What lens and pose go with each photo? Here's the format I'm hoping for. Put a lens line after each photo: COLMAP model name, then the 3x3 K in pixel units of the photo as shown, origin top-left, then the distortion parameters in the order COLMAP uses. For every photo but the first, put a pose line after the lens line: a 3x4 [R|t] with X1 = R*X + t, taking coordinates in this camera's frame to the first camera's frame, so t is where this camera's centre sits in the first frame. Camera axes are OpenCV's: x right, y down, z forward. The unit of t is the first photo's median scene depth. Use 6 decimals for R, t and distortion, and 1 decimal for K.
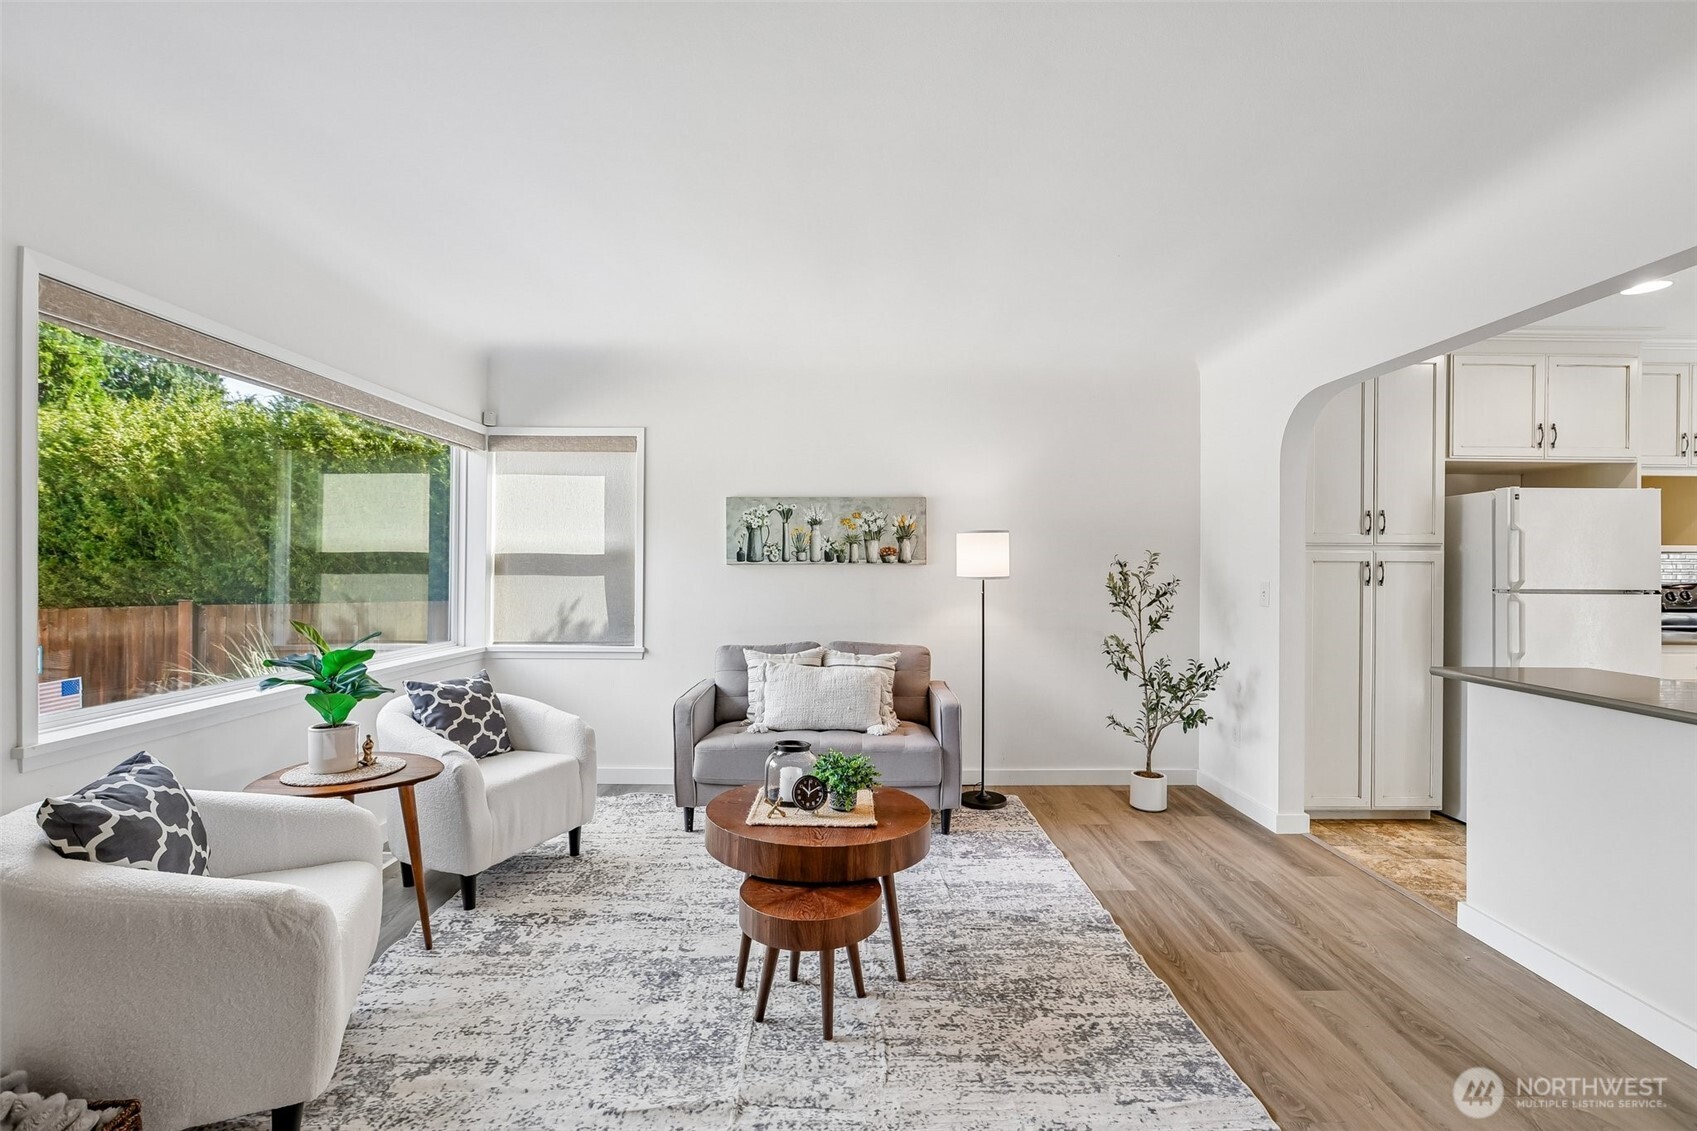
lens RADIAL K [[758.5, 0, 862.5], [0, 758.5, 559.9], [0, 0, 1]] dist [-0.002567, 0.002393]
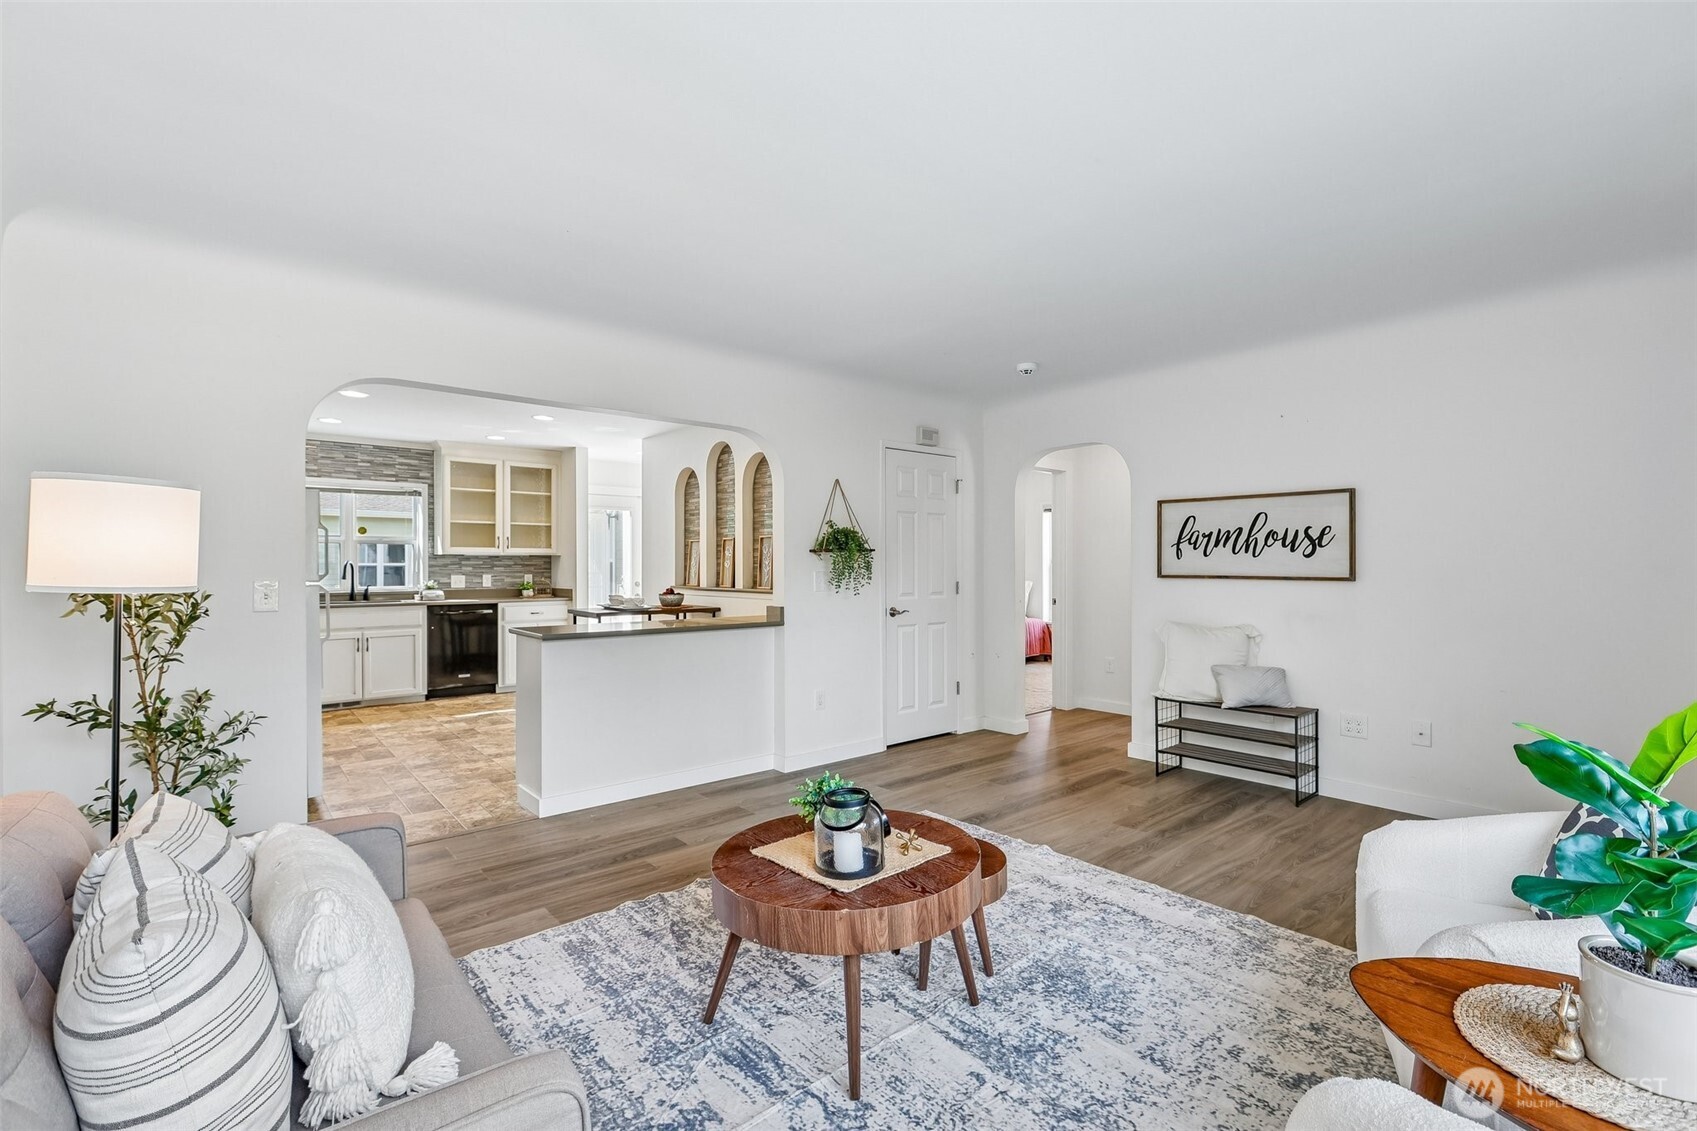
lens RADIAL K [[758.5, 0, 849.6], [0, 758.5, 557.1], [0, 0, 1]] dist [-0.002567, 0.002393]
pose [[-0.631095, 0.003225, 0.775699, -0.618711], [-0.009936, 0.999876, -0.012241, 0.009825], [-0.775642, -0.015432, -0.630985, 1.330635]]
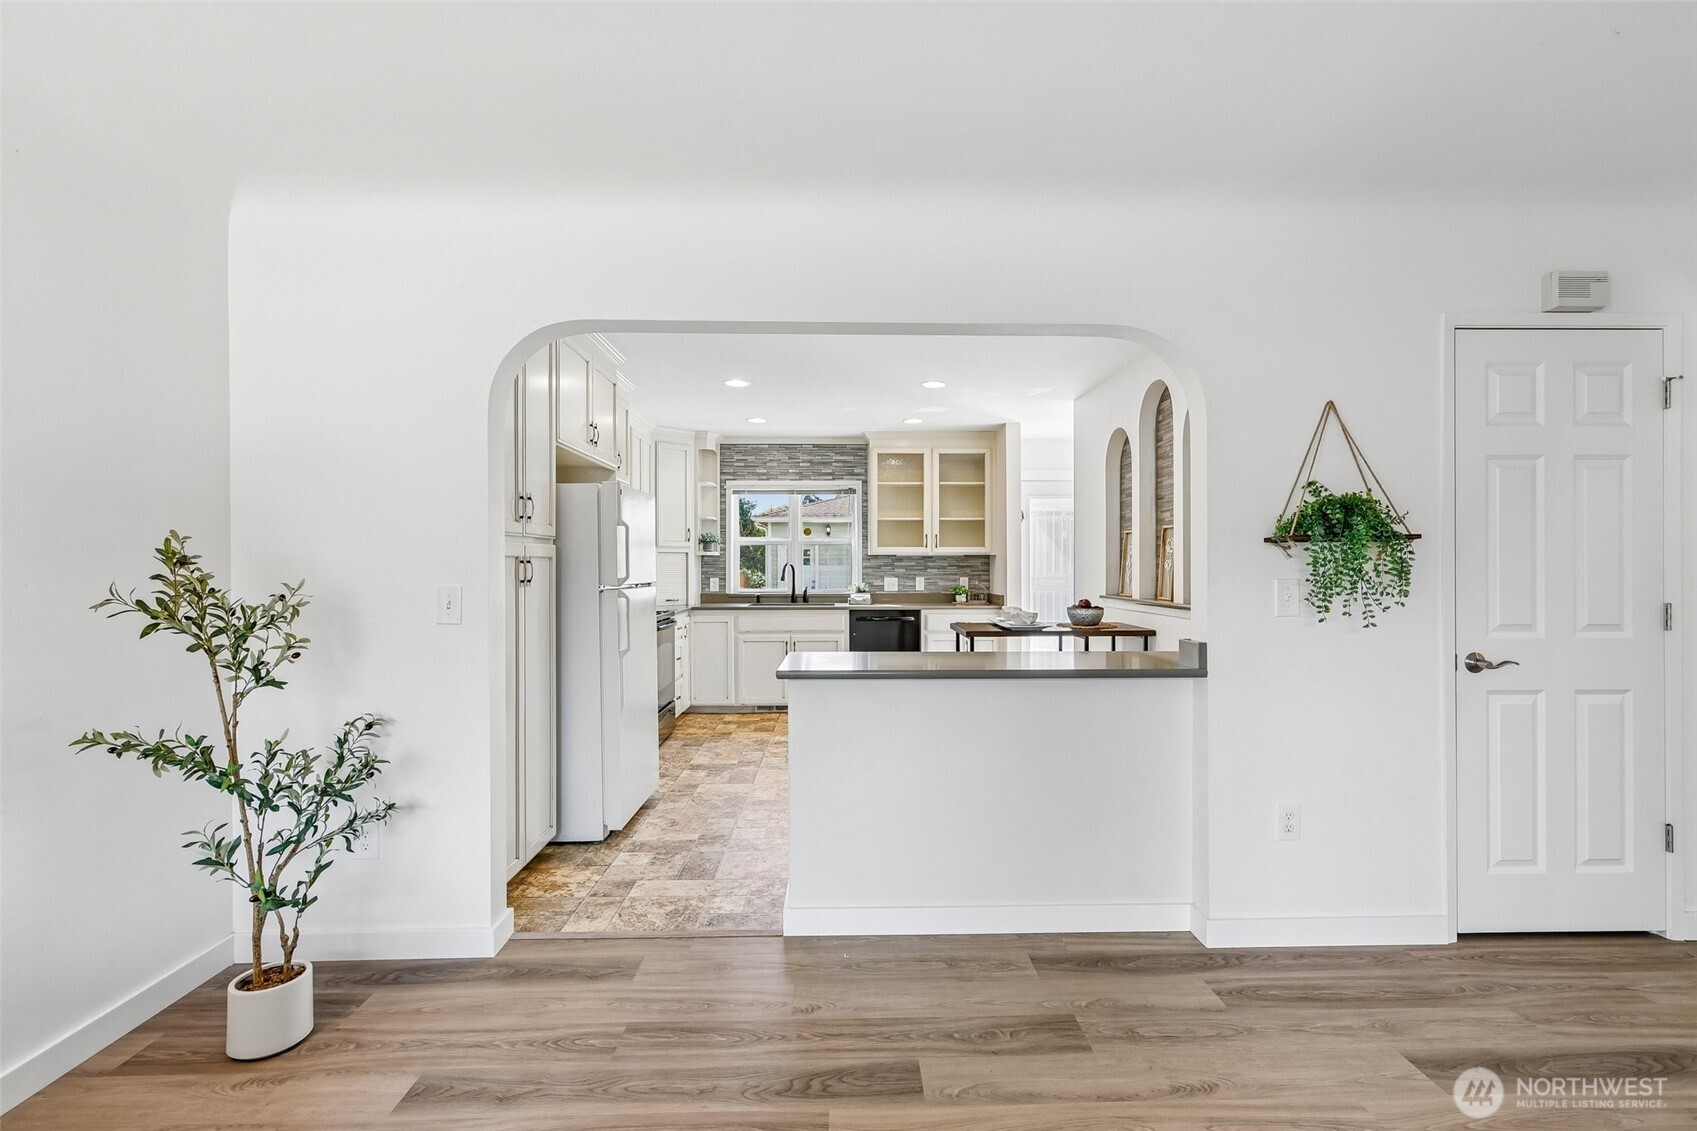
lens RADIAL K [[758.5, 0, 861.9], [0, 758.5, 574.9], [0, 0, 1]] dist [-0.002567, 0.002393]
pose [[-0.010015, -0.016384, 0.999816, -0.160463], [-0.008641, 0.999830, 0.016297, 0.006891], [-0.999913, -0.008476, -0.010155, 0.837677]]
